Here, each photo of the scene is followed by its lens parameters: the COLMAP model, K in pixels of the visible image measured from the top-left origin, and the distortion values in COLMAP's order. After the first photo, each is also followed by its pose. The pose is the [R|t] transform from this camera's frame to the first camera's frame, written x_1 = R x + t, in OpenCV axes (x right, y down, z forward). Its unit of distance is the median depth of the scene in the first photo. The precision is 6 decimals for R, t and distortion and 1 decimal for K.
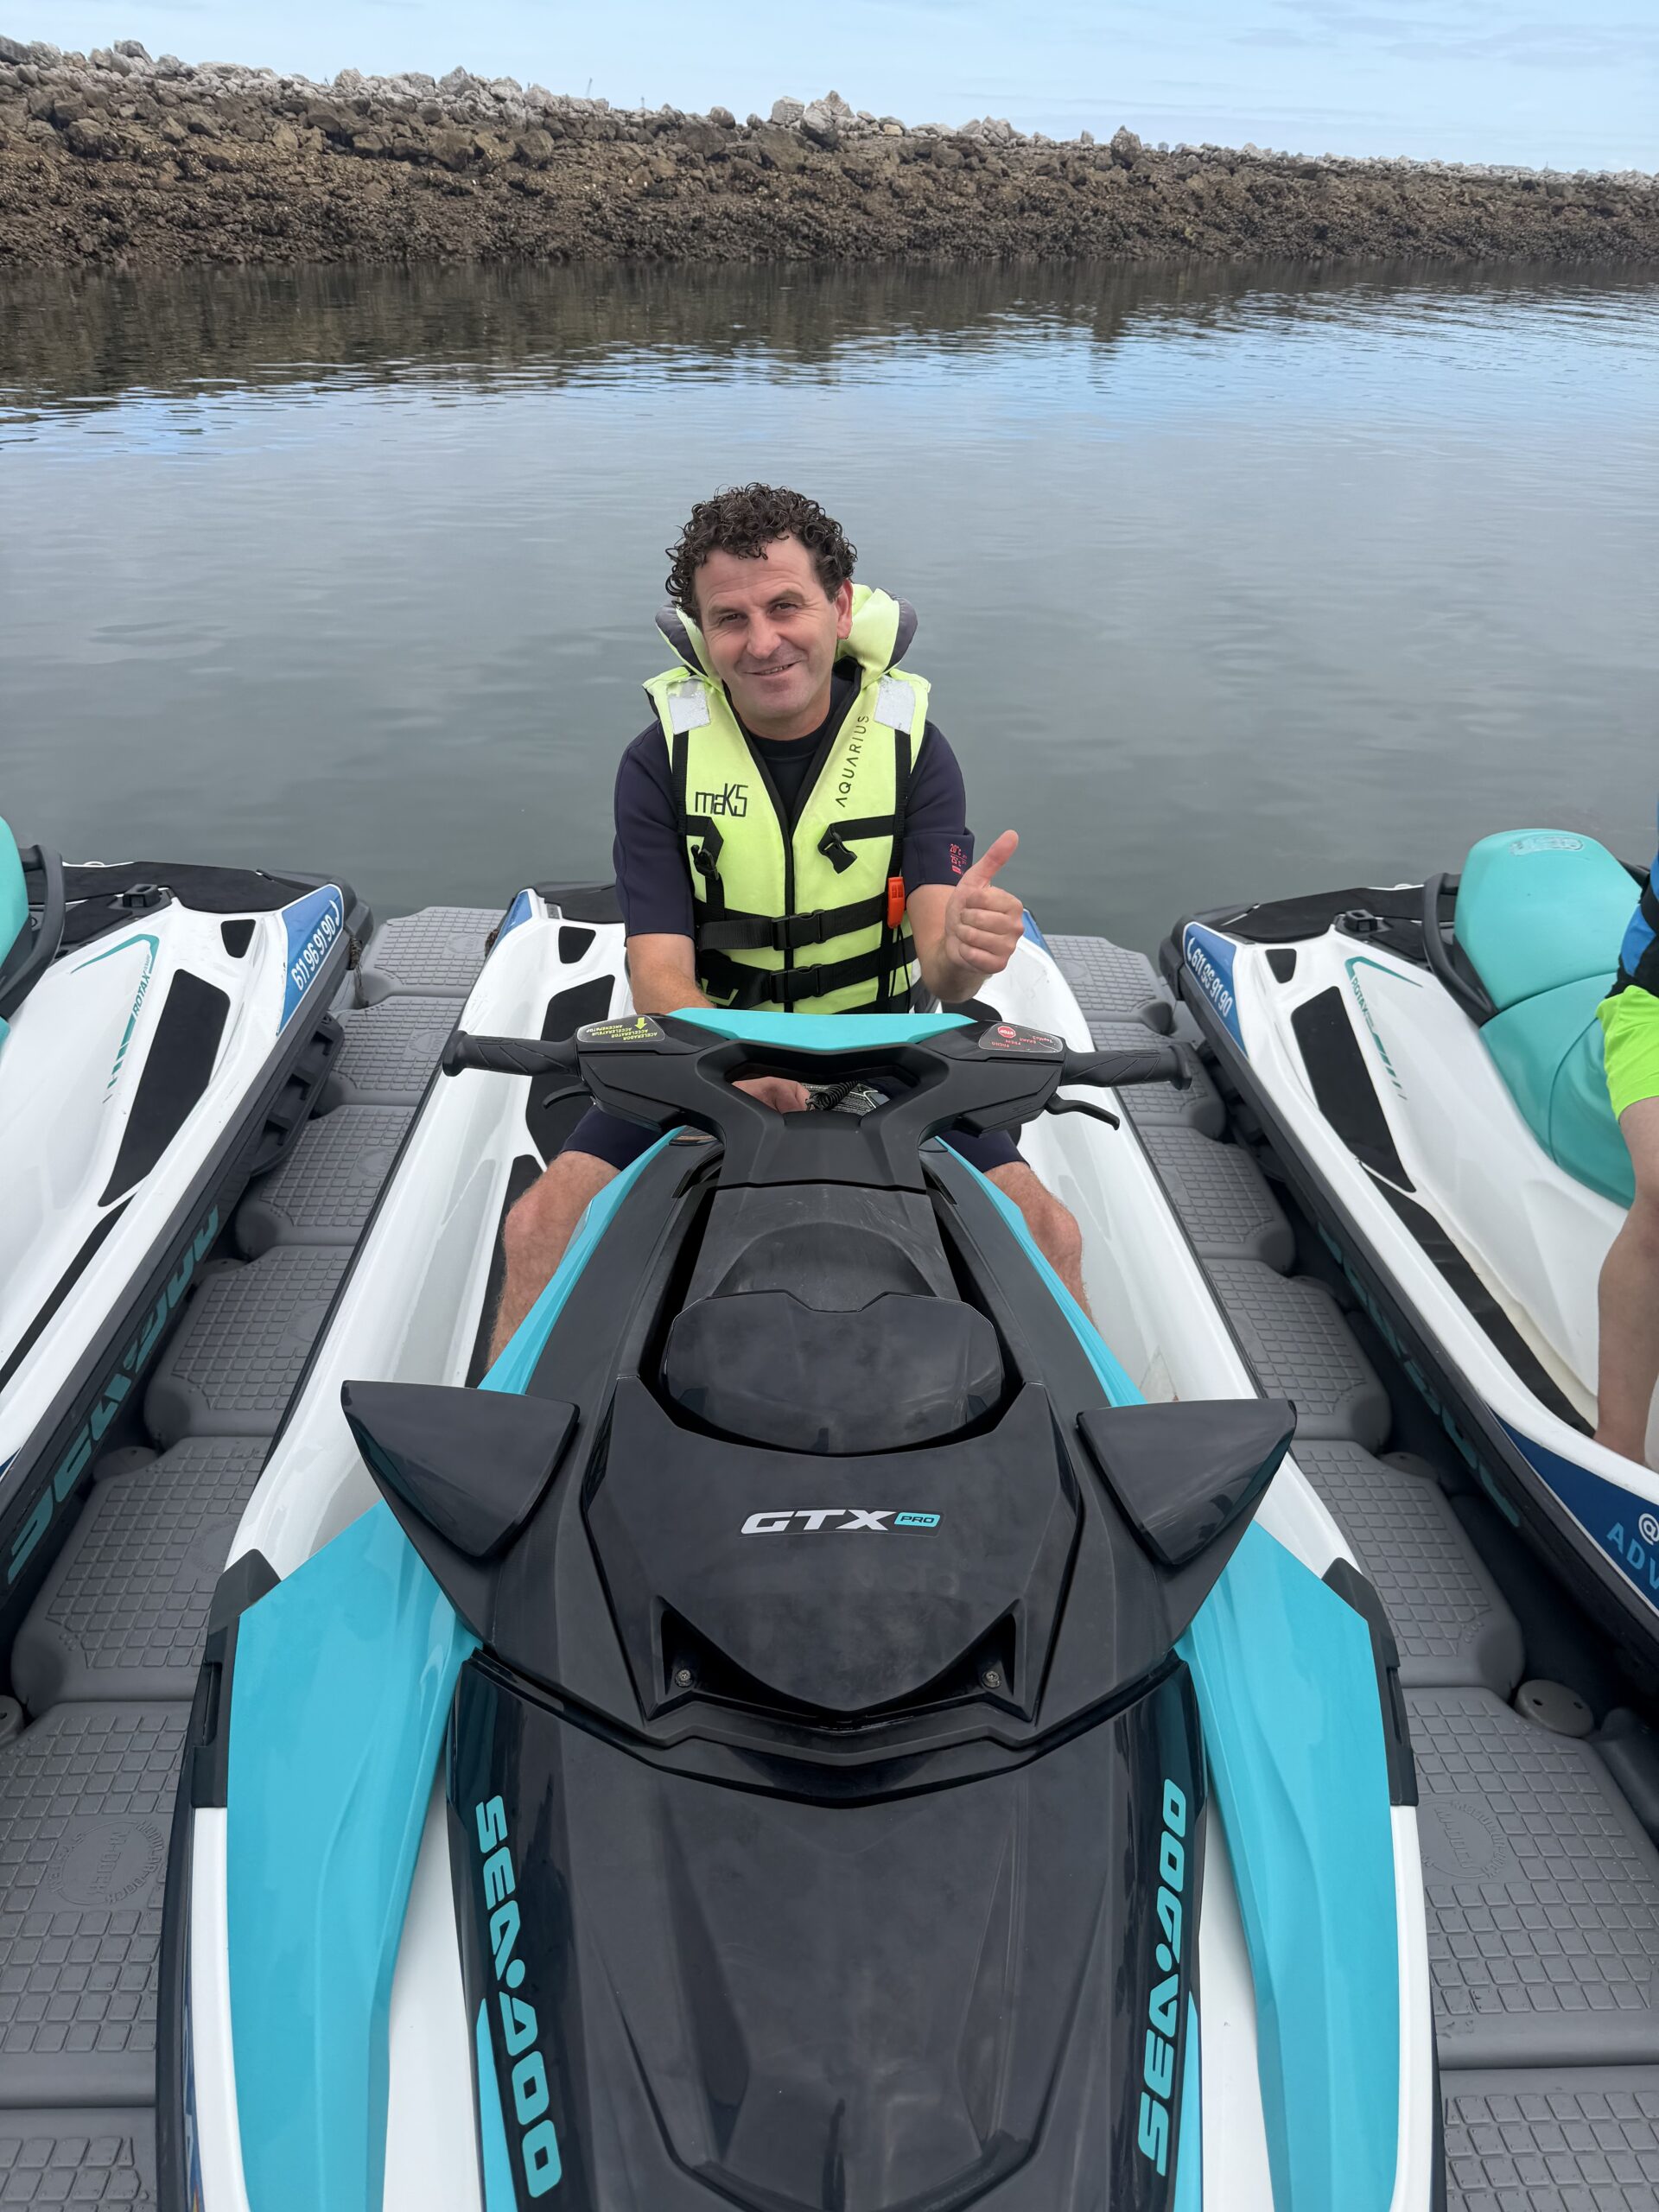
lens RADIAL K [[1595.6, 0, 822.4], [0, 1595.6, 1097.9], [0, 0, 1]] dist [-0.005805, -0.004066]
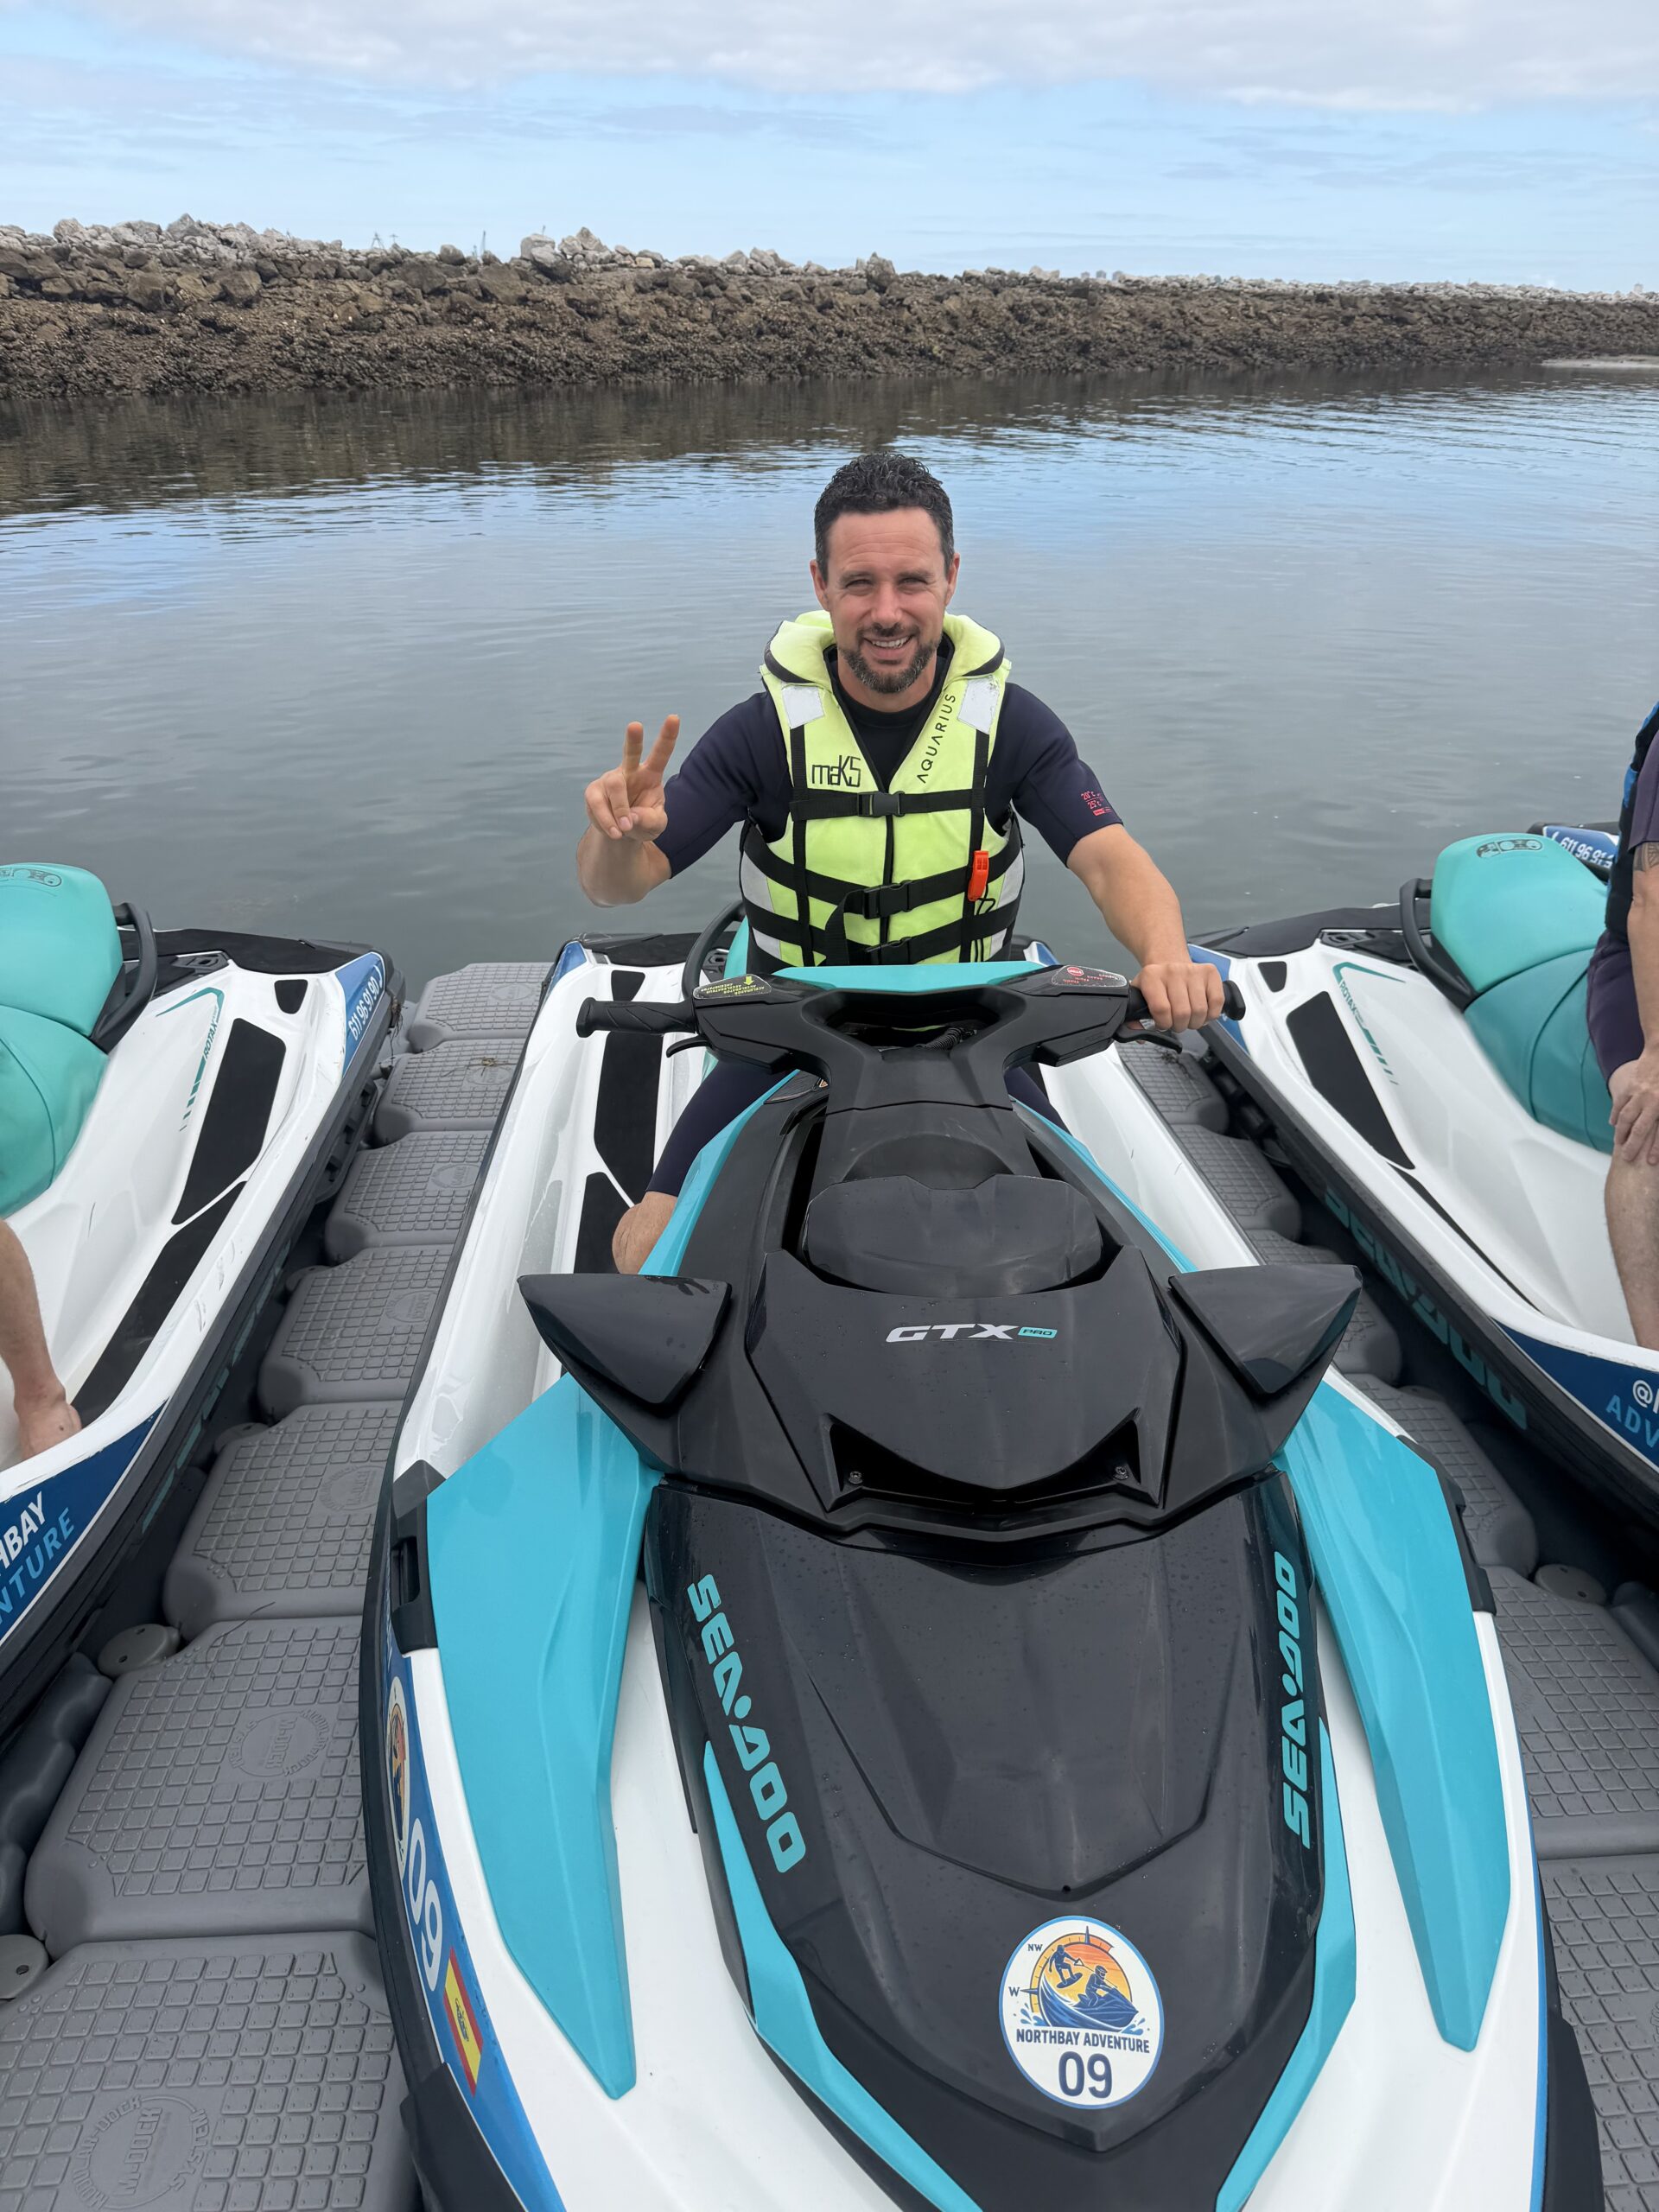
lens RADIAL K [[1586.0, 0, 847.7], [0, 1586.0, 1102.5], [0, 0, 1]] dist [-0.003774, -0.005980]
pose [[0.999435, -0.031906, 0.010537, 0.167895], [0.032494, 0.997587, -0.061358, 0.006000], [-0.008554, 0.061666, 0.998060, 0.003468]]
